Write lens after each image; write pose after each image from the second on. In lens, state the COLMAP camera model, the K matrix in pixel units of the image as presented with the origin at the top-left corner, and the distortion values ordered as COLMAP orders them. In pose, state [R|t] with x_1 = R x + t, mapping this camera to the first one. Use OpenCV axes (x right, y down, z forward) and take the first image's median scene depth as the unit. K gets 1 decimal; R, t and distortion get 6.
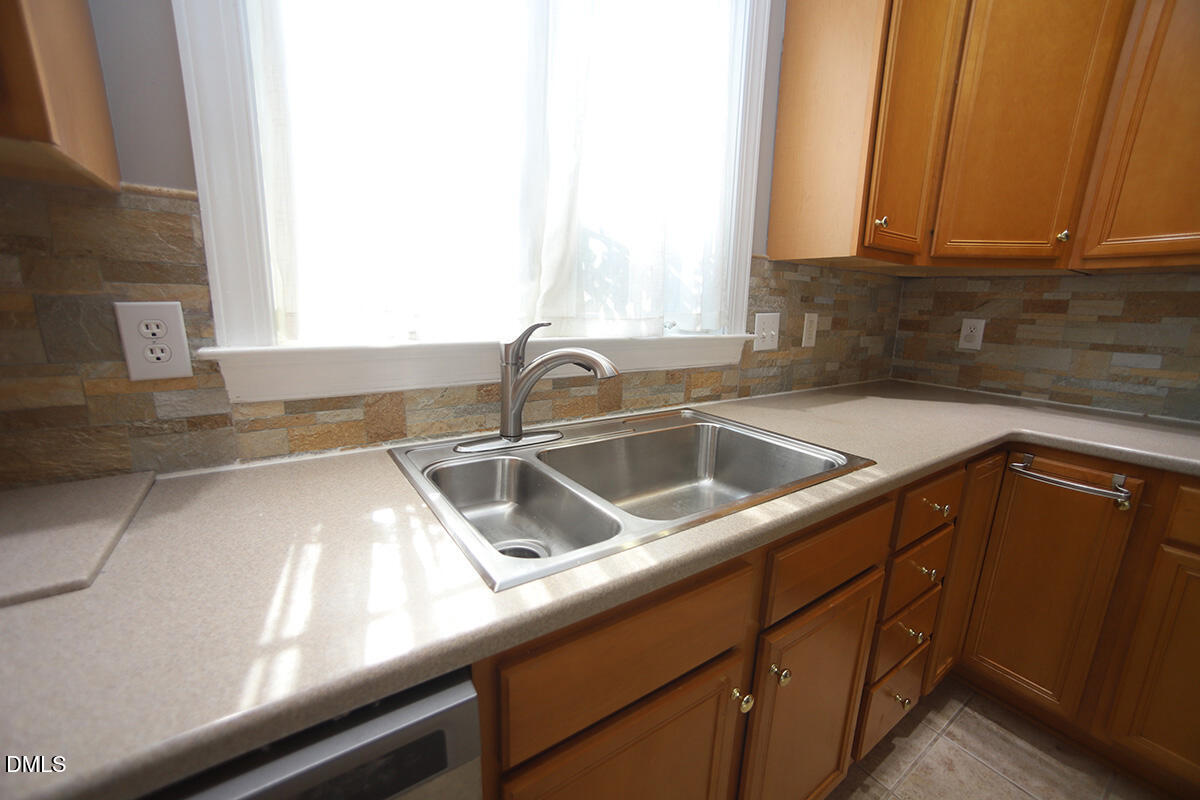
lens RADIAL K [[478.7, 0, 599.1], [0, 478.7, 404.3], [0, 0, 1]] dist [-0.037804, 0.002732]
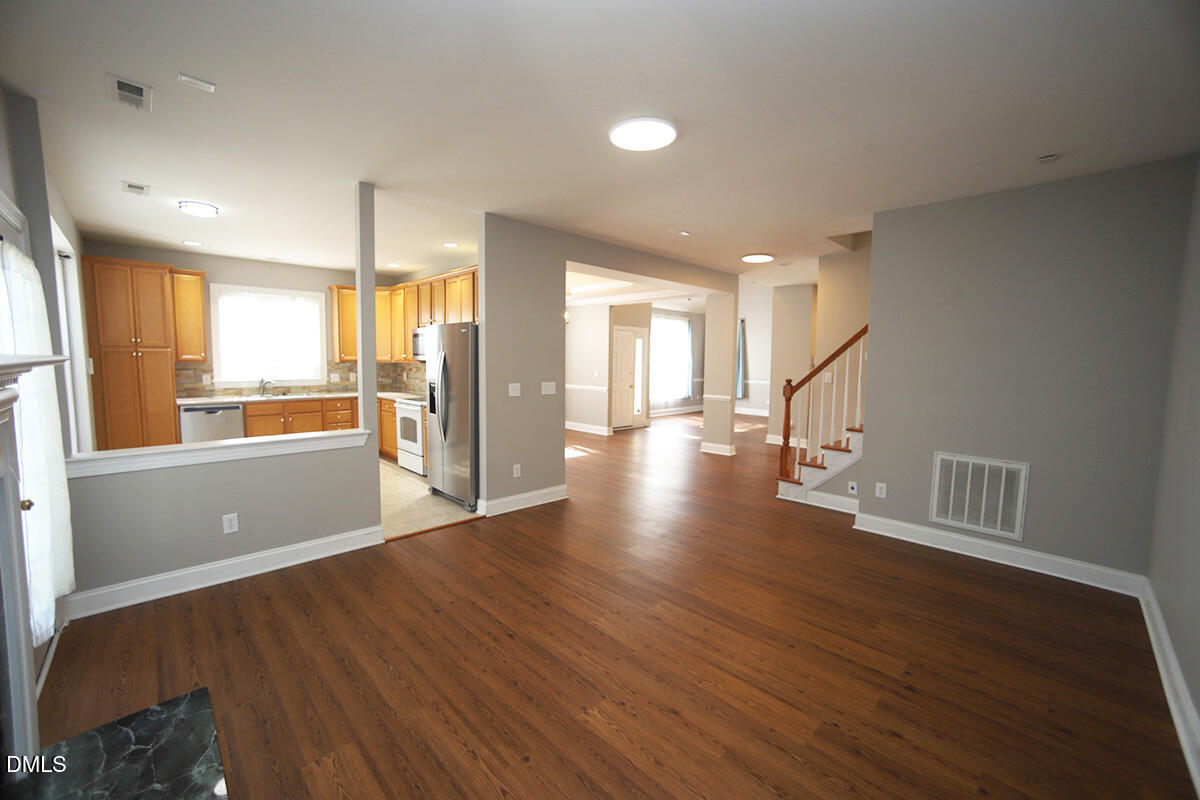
lens RADIAL K [[478.7, 0, 596.9], [0, 478.7, 401.1], [0, 0, 1]] dist [-0.037804, 0.002732]
pose [[0.984078, -0.034591, 0.174337, 2.102314], [0.055635, 0.991536, -0.117310, 0.762096], [-0.168803, 0.125142, 0.977673, -3.930672]]
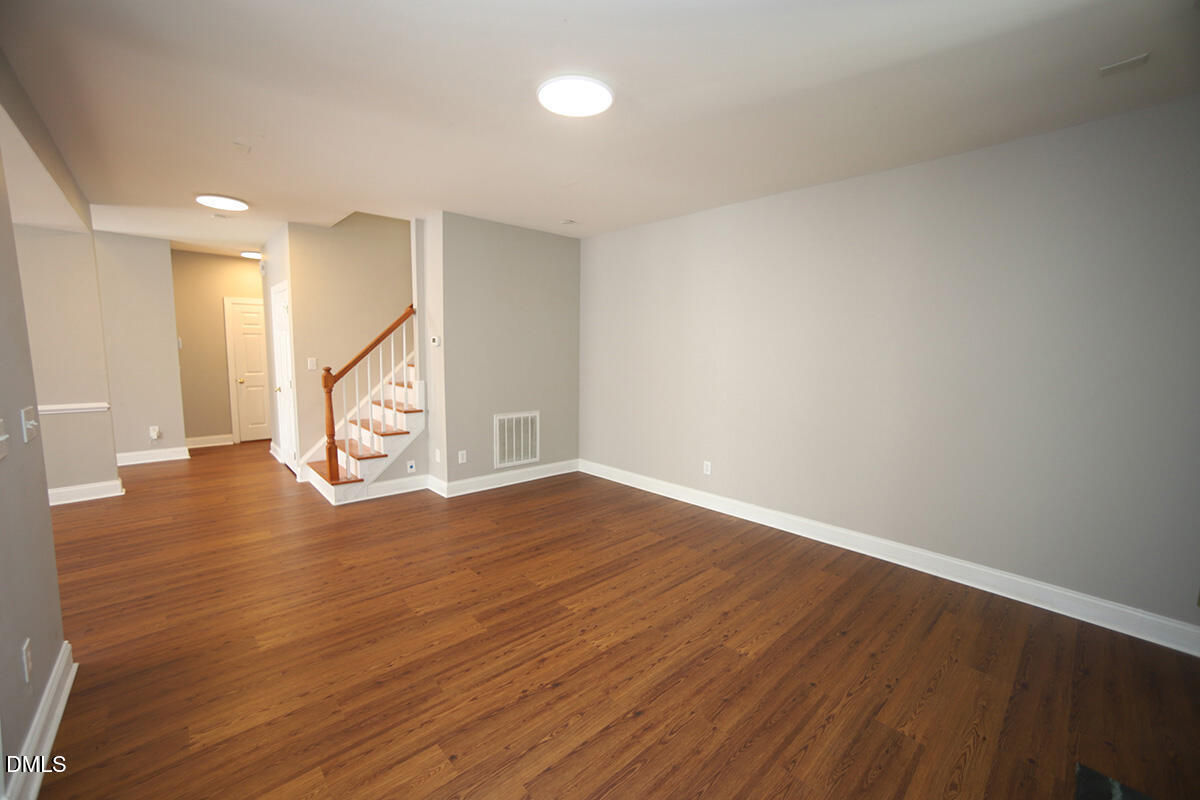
lens RADIAL K [[478.7, 0, 592.2], [0, 478.7, 412.6], [0, 0, 1]] dist [-0.037804, 0.002732]
pose [[-0.143886, -0.164863, 0.975765, 0.970396], [0.195149, 0.961936, 0.191303, 0.316430], [-0.970162, 0.217945, -0.106237, -2.056174]]
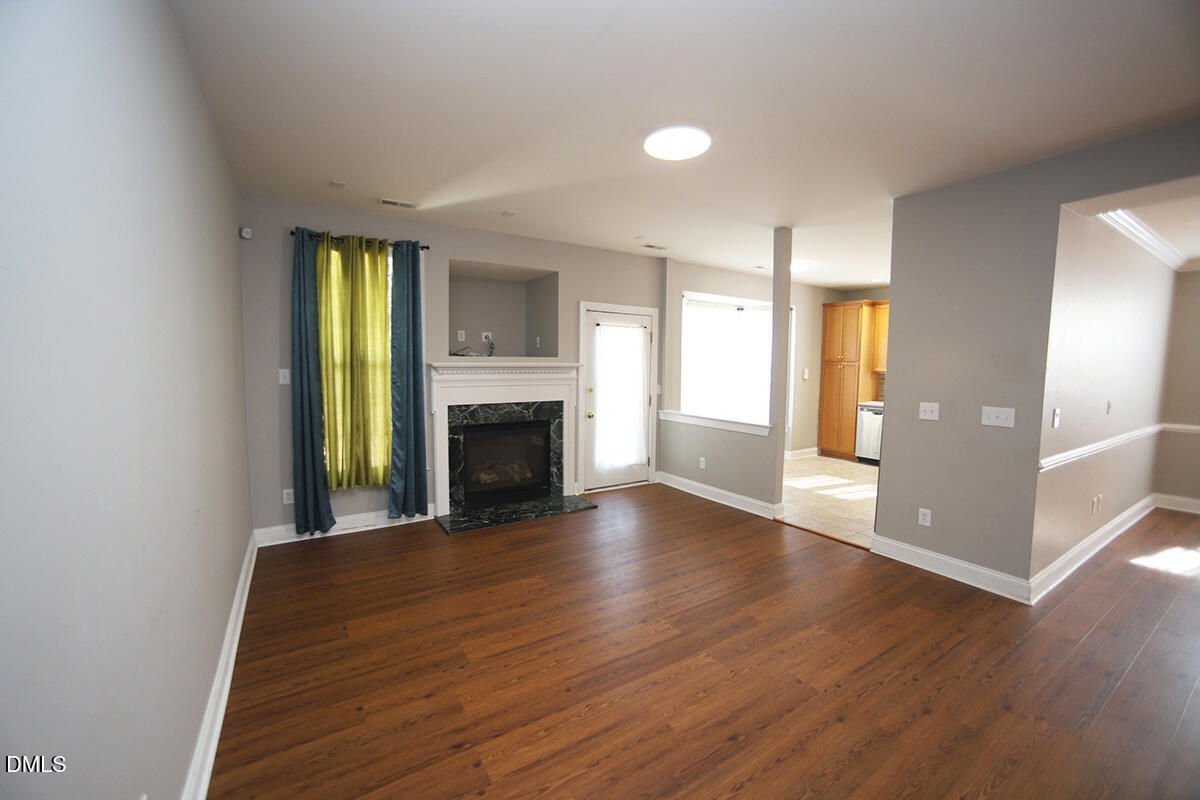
lens RADIAL K [[478.7, 0, 593.8], [0, 478.7, 397.0], [0, 0, 1]] dist [-0.037804, 0.002732]
pose [[-0.027827, 0.040241, -0.998802, 4.417748], [-0.225842, 0.973101, 0.045497, 0.504794], [0.973766, 0.226838, -0.017991, -2.444426]]
